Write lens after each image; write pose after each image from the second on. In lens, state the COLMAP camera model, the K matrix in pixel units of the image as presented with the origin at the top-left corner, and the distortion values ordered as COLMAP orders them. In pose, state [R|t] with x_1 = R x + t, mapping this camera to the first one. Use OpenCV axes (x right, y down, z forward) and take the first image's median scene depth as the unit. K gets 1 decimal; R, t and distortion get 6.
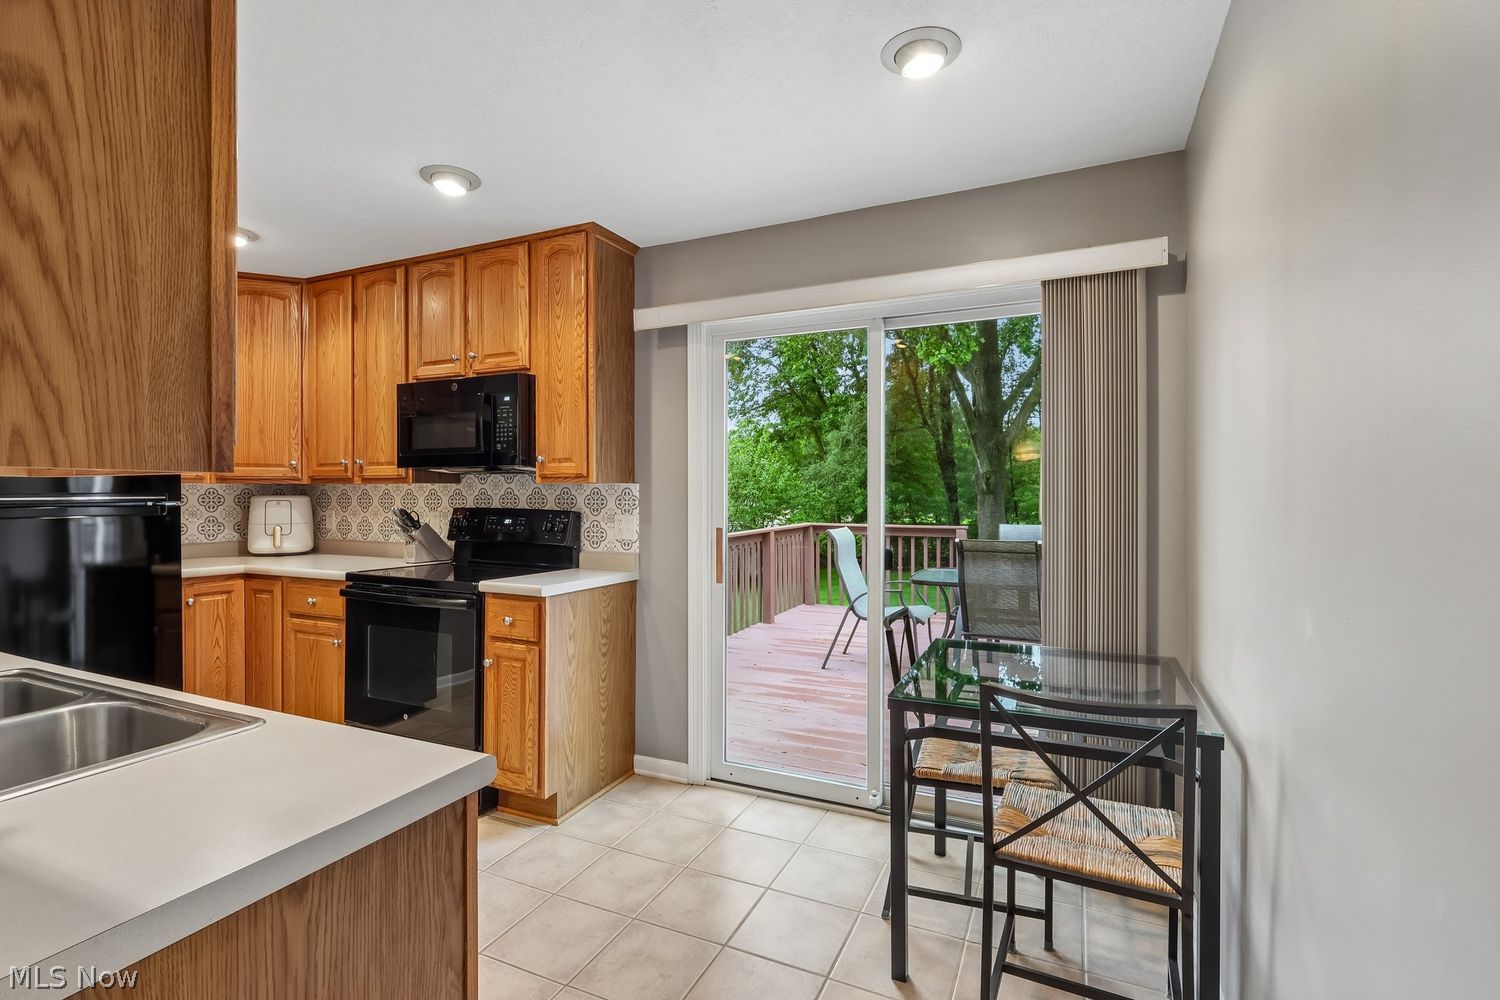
lens RADIAL K [[693.8, 0, 748.6], [0, 693.8, 494.7], [0, 0, 1]] dist [-0.001541, -0.000215]
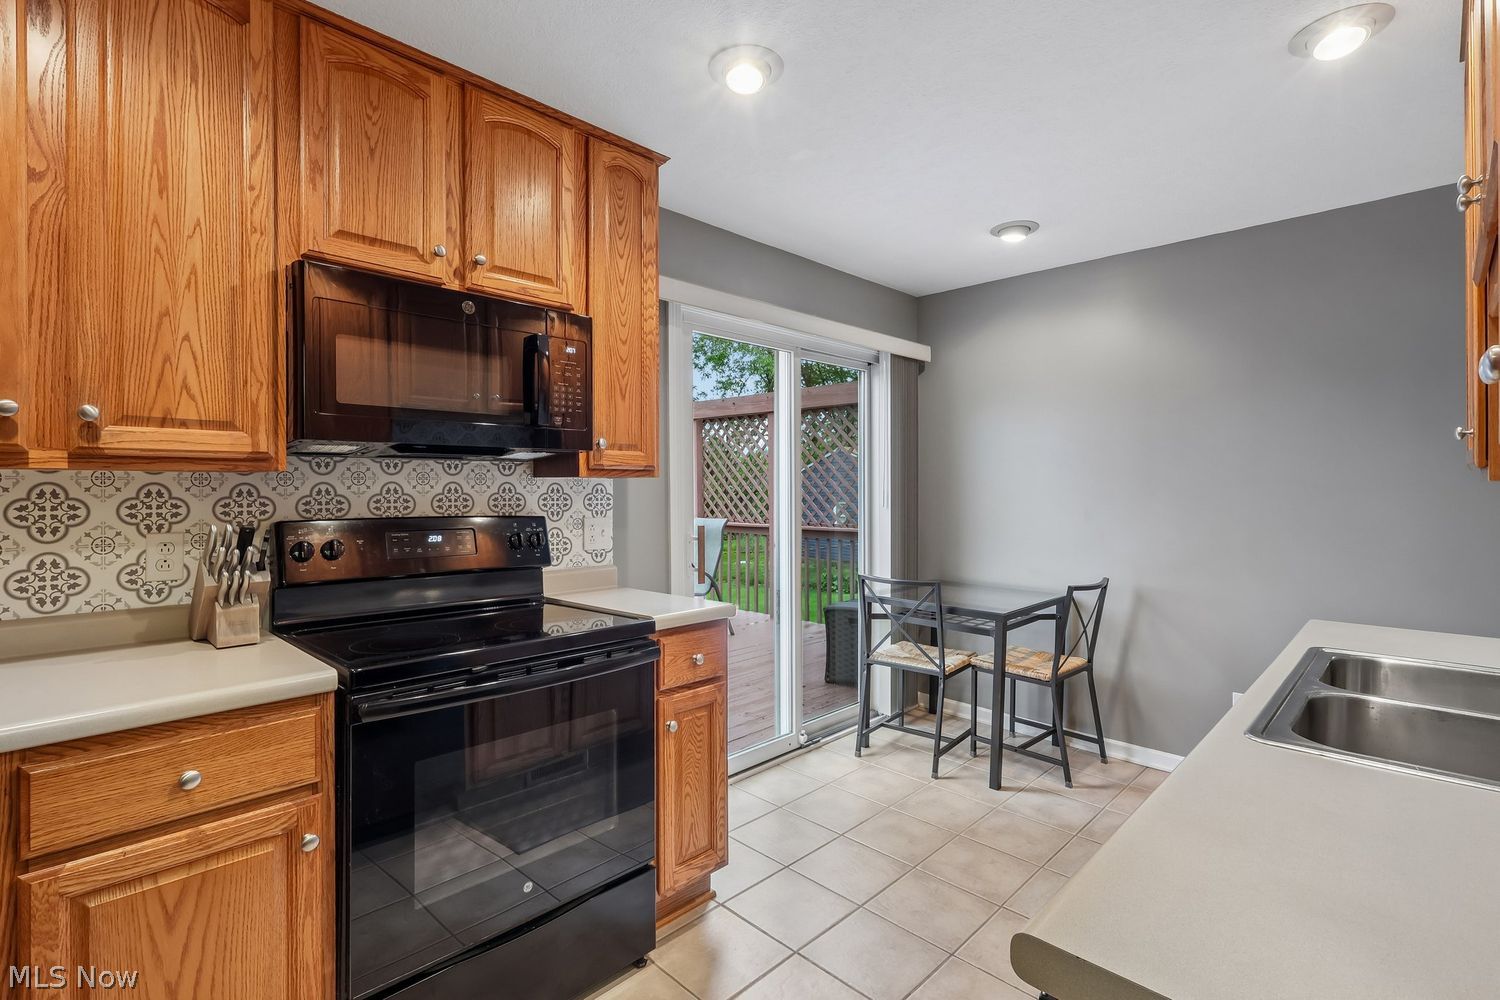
lens RADIAL K [[693.8, 0, 744.2], [0, 693.8, 490.3], [0, 0, 1]] dist [-0.001541, -0.000215]
pose [[0.341694, -0.001823, 0.939810, -0.863043], [0.010274, 0.999946, -0.001796, 0.000489], [-0.939755, 0.010269, 0.341694, 0.572409]]
